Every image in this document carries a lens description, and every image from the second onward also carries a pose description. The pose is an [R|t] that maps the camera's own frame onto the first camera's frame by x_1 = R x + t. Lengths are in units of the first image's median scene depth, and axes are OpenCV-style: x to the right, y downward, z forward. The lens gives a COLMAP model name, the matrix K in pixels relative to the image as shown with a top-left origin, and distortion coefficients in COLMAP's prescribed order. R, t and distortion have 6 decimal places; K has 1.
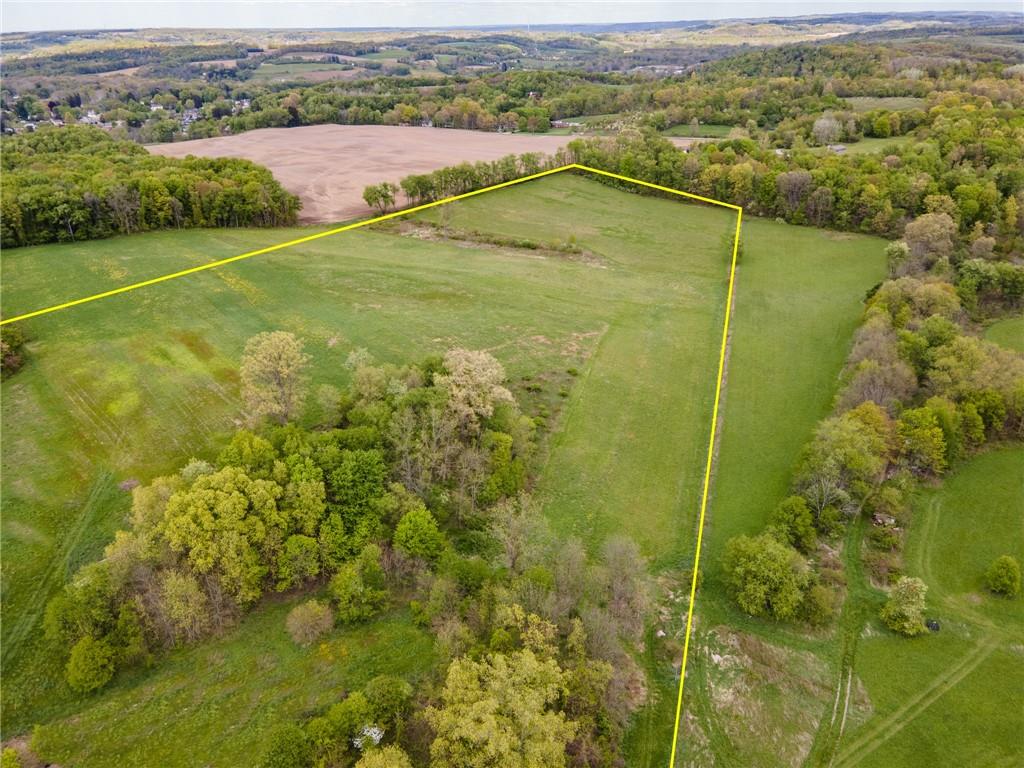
lens RADIAL K [[747.2, 0, 509.6], [0, 747.2, 382.7], [0, 0, 1]] dist [0.013572, 0.056831]
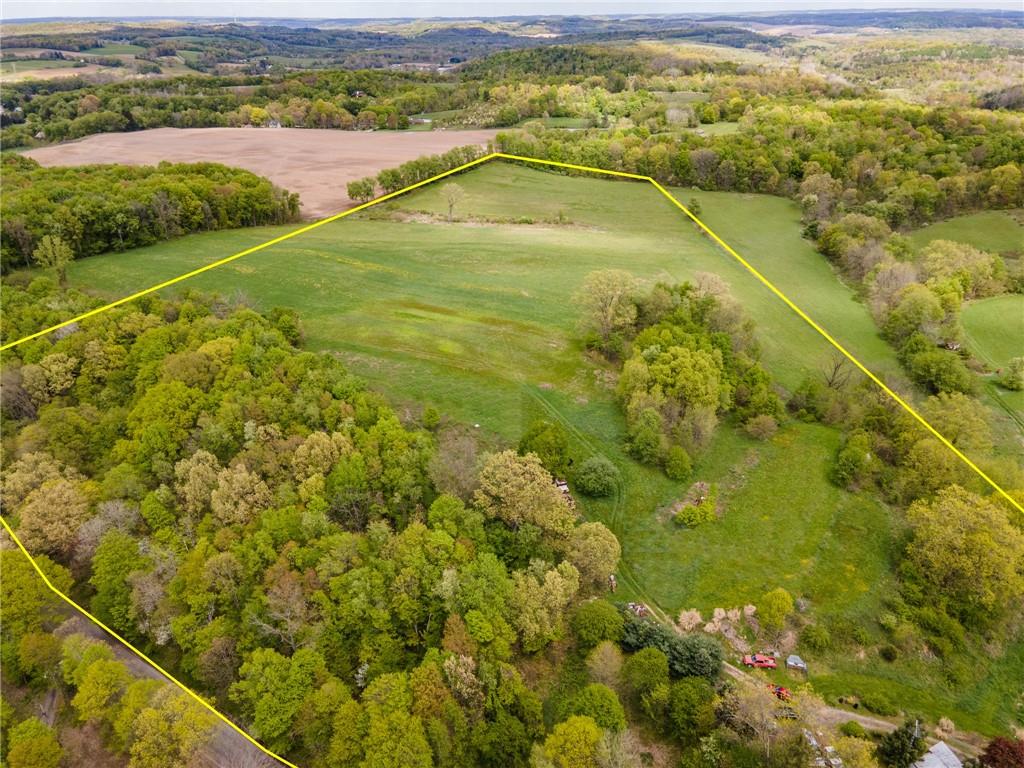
lens RADIAL K [[745.9, 0, 509.9], [0, 745.9, 384.4], [0, 0, 1]] dist [0.023019, 0.032839]
pose [[0.938748, -0.144067, 0.313045, -0.388425], [0.141947, 0.989429, 0.029680, 0.032454], [-0.314011, 0.016574, 0.949275, -0.109421]]
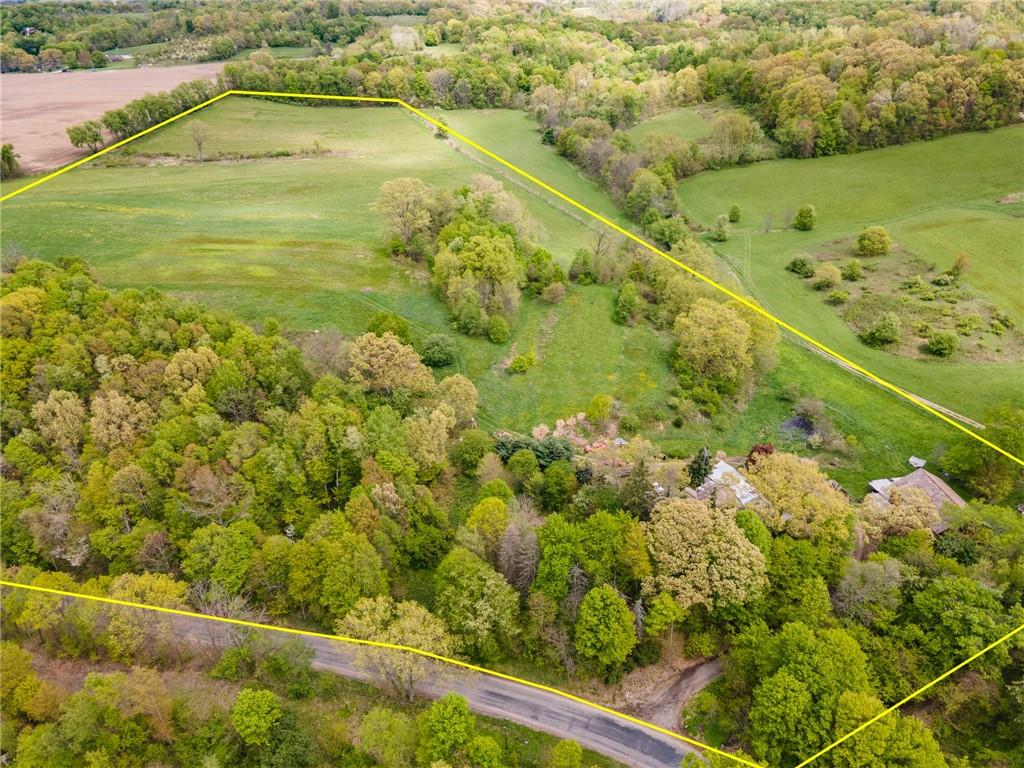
lens RADIAL K [[747.2, 0, 509.6], [0, 747.2, 382.7], [0, 0, 1]] dist [0.013572, 0.056831]
pose [[0.755824, -0.335106, 0.562524, -0.468942], [0.288661, 0.941652, 0.173106, 0.052563], [-0.587711, 0.031541, 0.808456, -0.151087]]
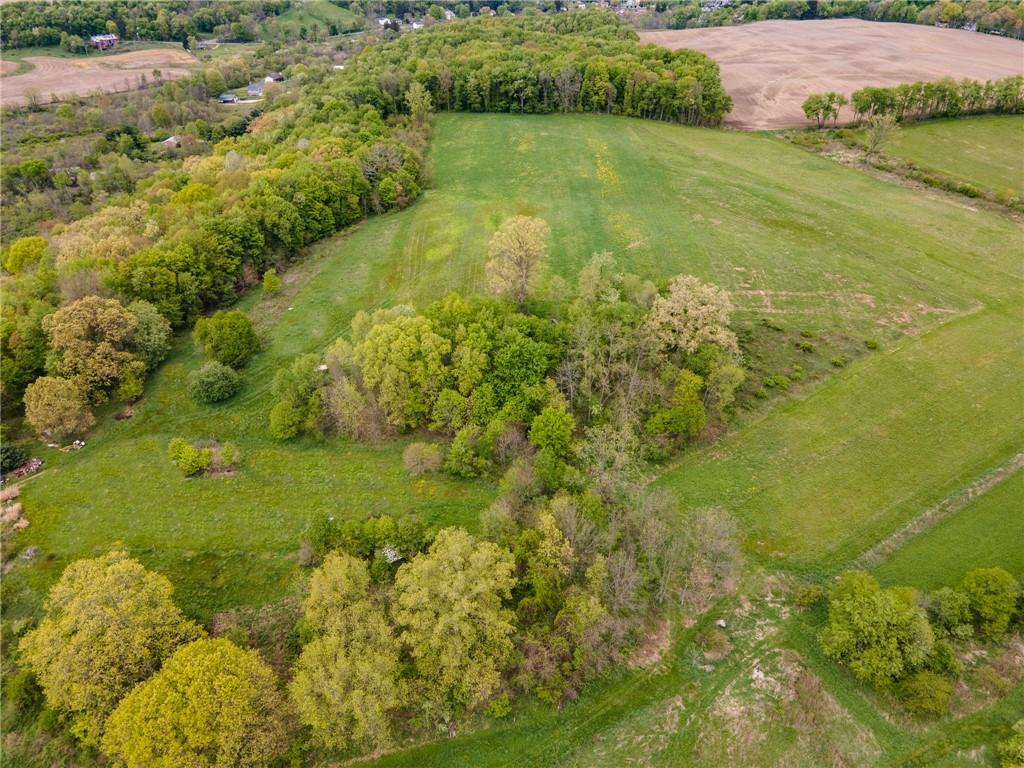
lens RADIAL K [[747.2, 0, 509.6], [0, 747.2, 382.7], [0, 0, 1]] dist [0.013572, 0.056831]
pose [[0.784975, 0.330274, -0.524150, 0.129838], [-0.263237, 0.943687, 0.200403, -0.020865], [0.560821, -0.019336, 0.827711, 0.031437]]
